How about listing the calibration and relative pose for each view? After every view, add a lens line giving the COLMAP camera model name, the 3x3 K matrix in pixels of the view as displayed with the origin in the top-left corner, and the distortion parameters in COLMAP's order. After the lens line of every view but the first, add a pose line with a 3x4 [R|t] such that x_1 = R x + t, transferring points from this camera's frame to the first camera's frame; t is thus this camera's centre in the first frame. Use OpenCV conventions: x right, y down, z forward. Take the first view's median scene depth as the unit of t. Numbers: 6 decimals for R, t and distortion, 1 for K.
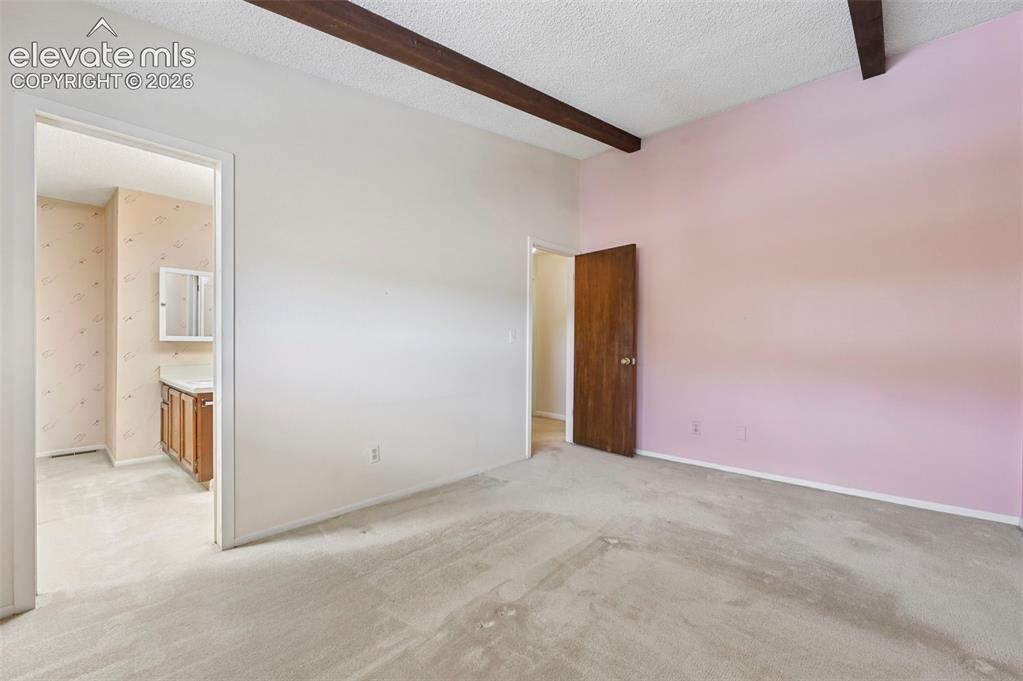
lens RADIAL K [[436.2, 0, 512.3], [0, 436.2, 350.8], [0, 0, 1]] dist [-0.000847, -0.000153]
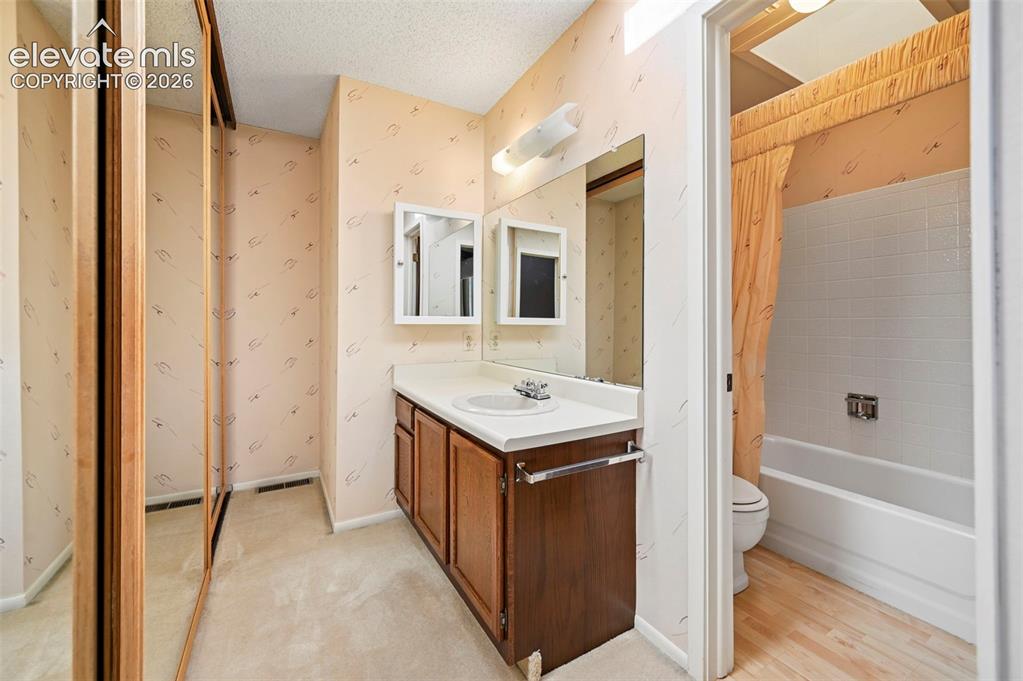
lens RADIAL K [[405.4, 0, 511.1], [0, 405.4, 321.5], [0, 0, 1]] dist [-0.000327, -0.000087]
pose [[0.955697, -0.012679, -0.294080, -0.497682], [0.007064, 0.999772, -0.020149, -0.014355], [0.294269, 0.017179, 0.955568, 0.518251]]
